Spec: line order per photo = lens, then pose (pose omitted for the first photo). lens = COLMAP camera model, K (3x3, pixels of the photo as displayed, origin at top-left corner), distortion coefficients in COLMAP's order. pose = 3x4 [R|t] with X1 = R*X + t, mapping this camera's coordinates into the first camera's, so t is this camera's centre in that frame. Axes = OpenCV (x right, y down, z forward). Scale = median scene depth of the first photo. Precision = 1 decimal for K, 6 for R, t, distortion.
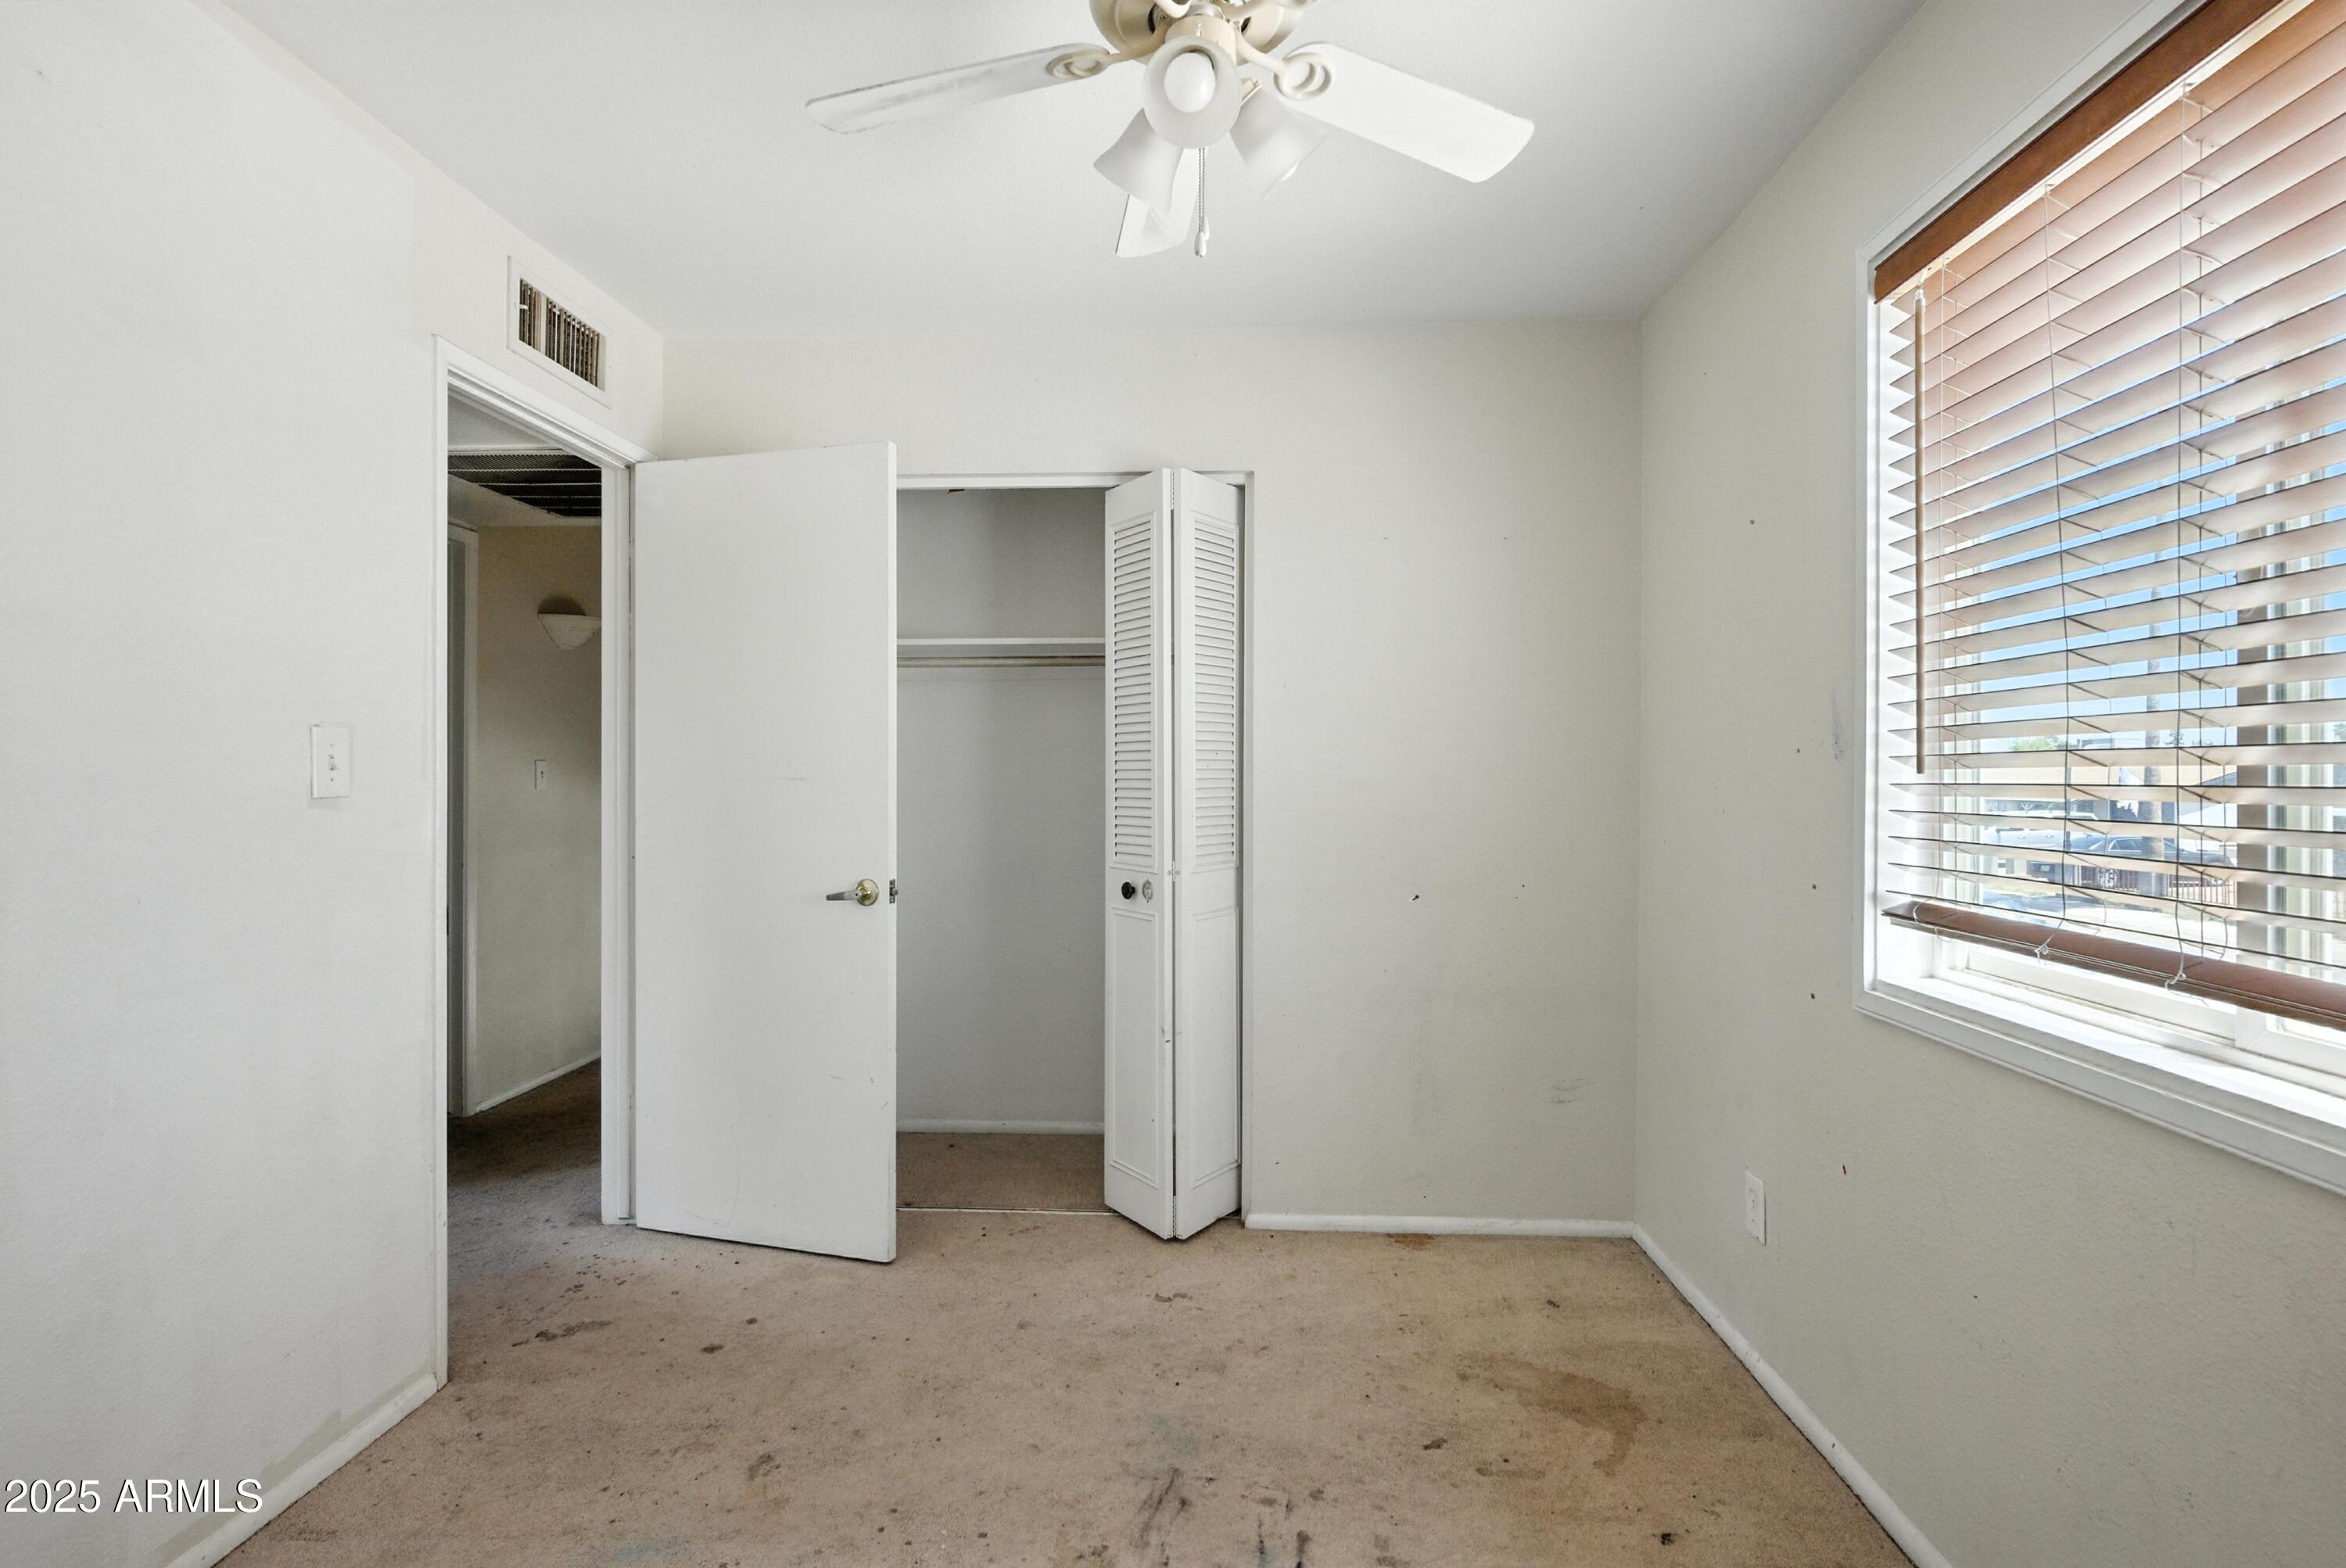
lens RADIAL K [[1155.6, 0, 1169.1], [0, 1155.6, 747.8], [0, 0, 1]] dist [-0.001365, -0.001136]
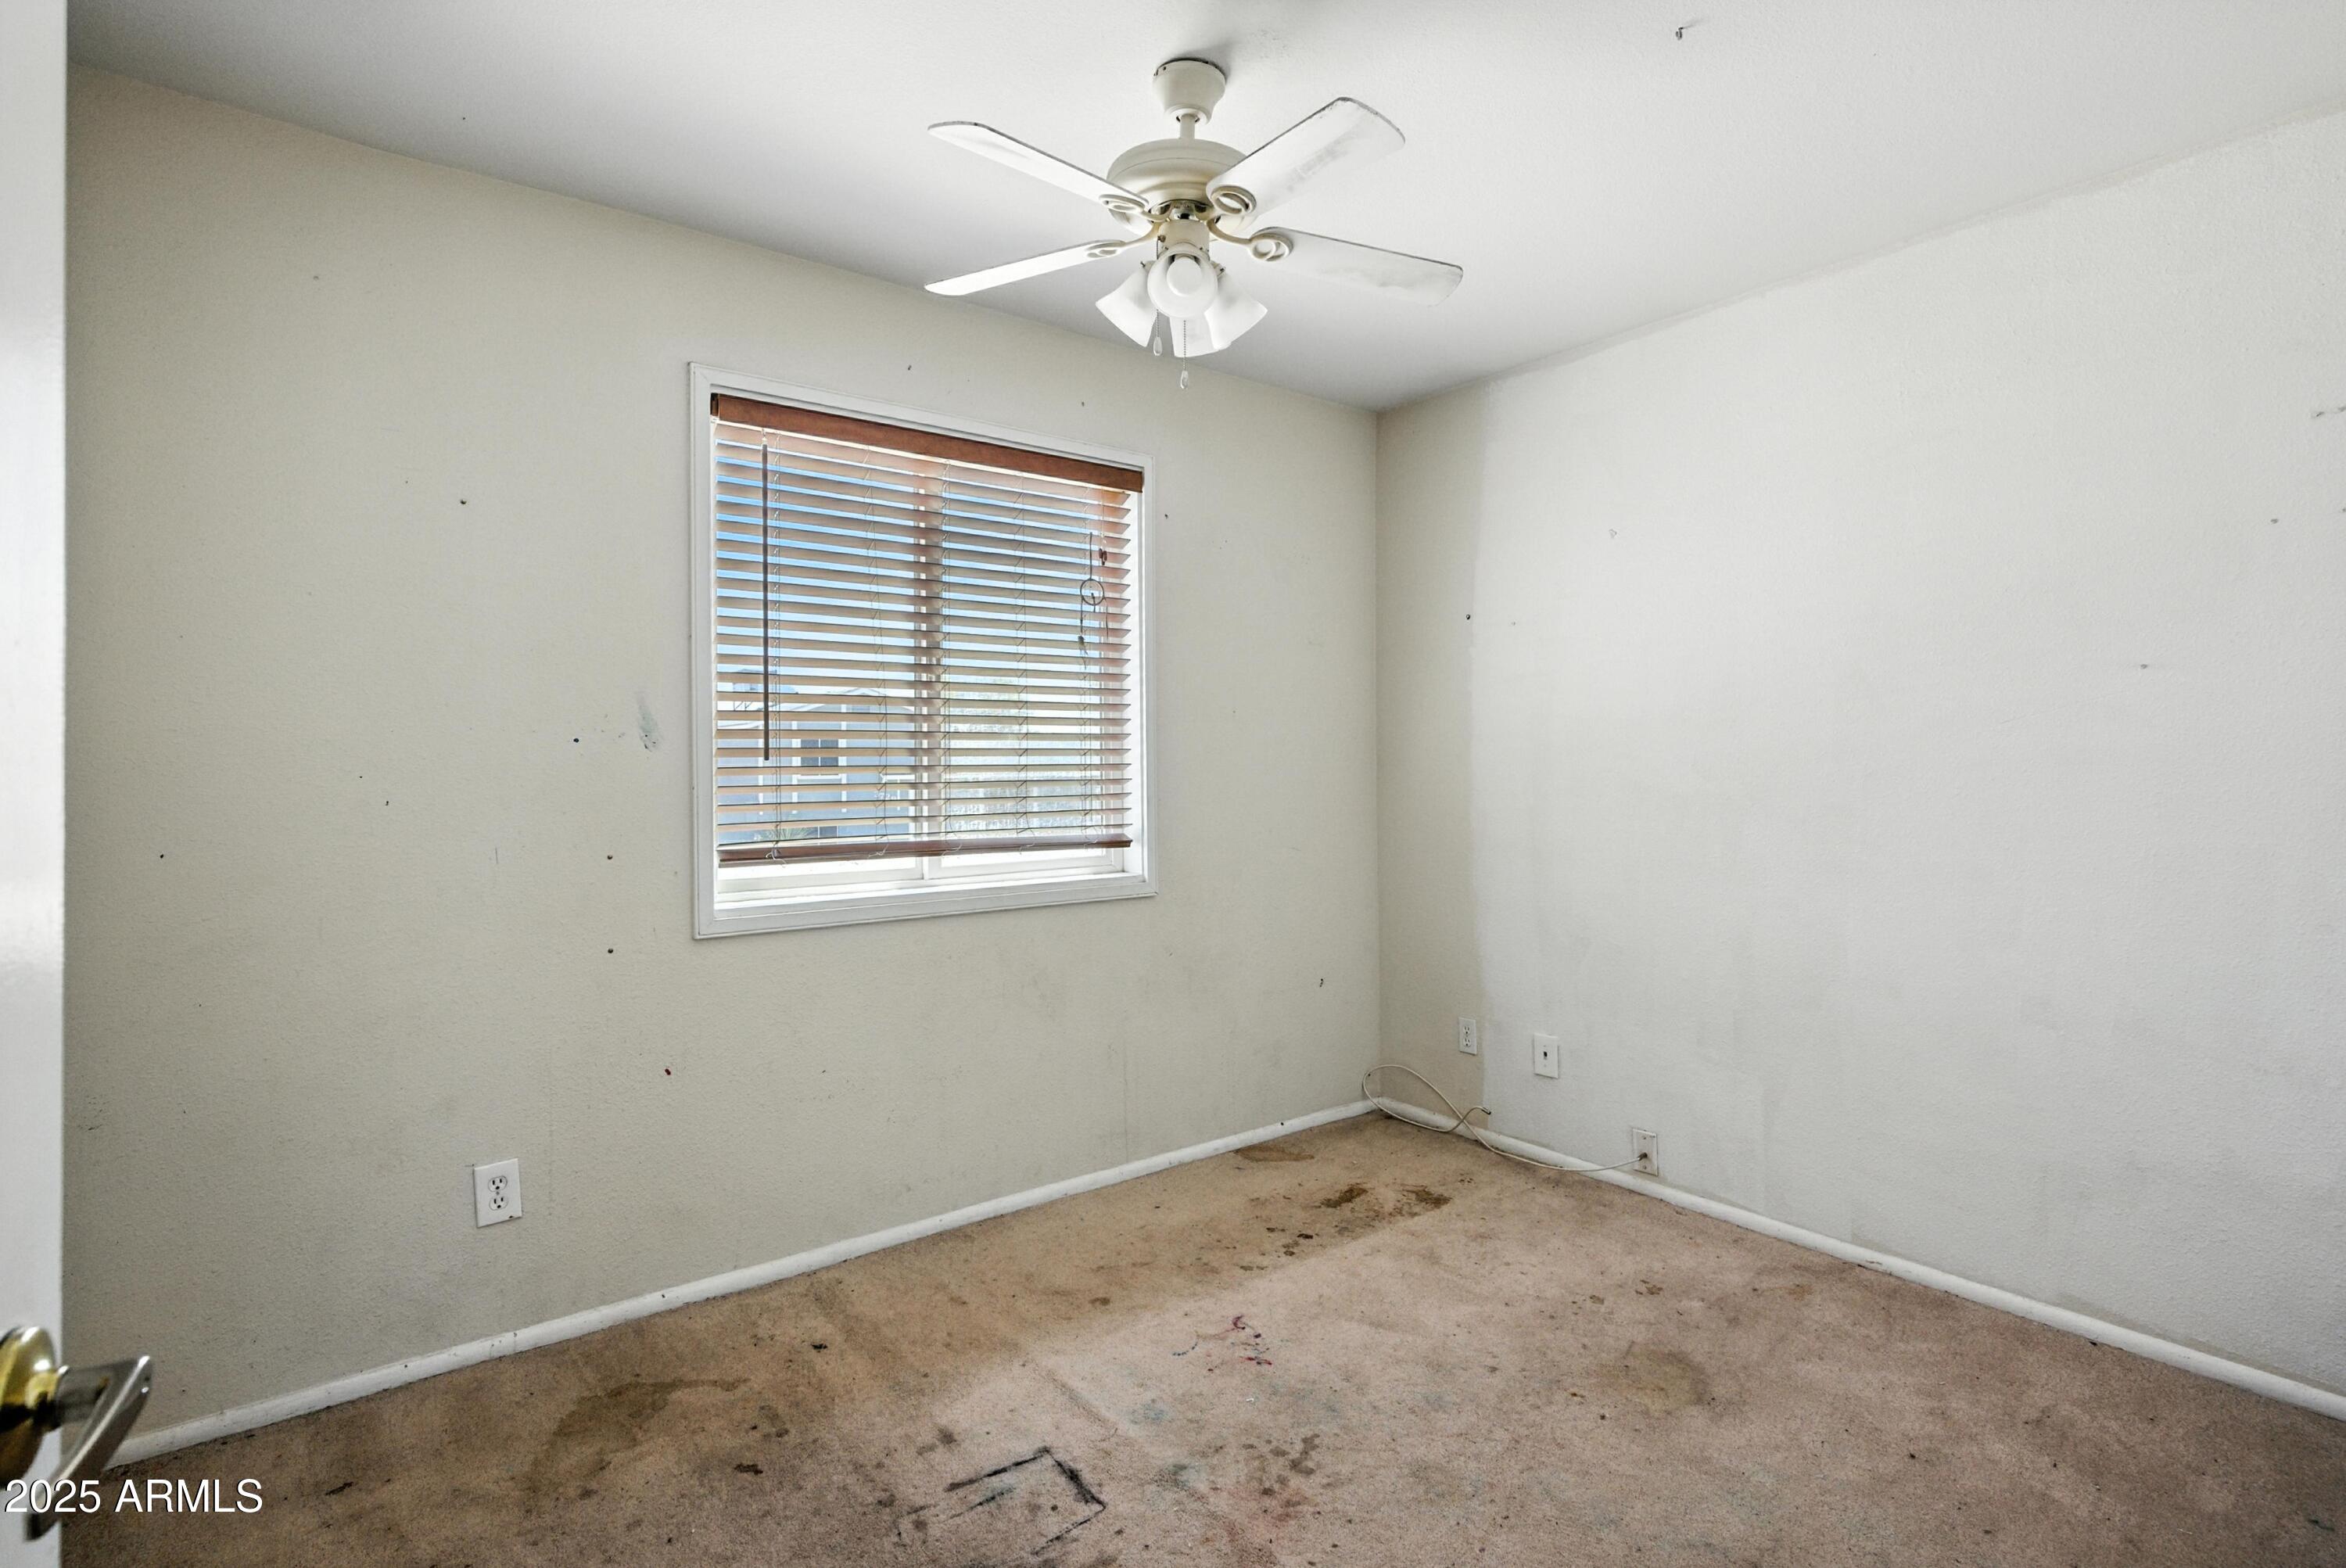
lens RADIAL K [[1140.7, 0, 1174.3], [0, 1140.7, 794.9], [0, 0, 1]] dist [0.001515, -0.000979]
pose [[-0.676674, -0.005541, 0.736262, -0.732012], [-0.005230, 0.999983, 0.002719, 0.055390], [-0.736264, -0.002011, -0.676691, 1.472481]]
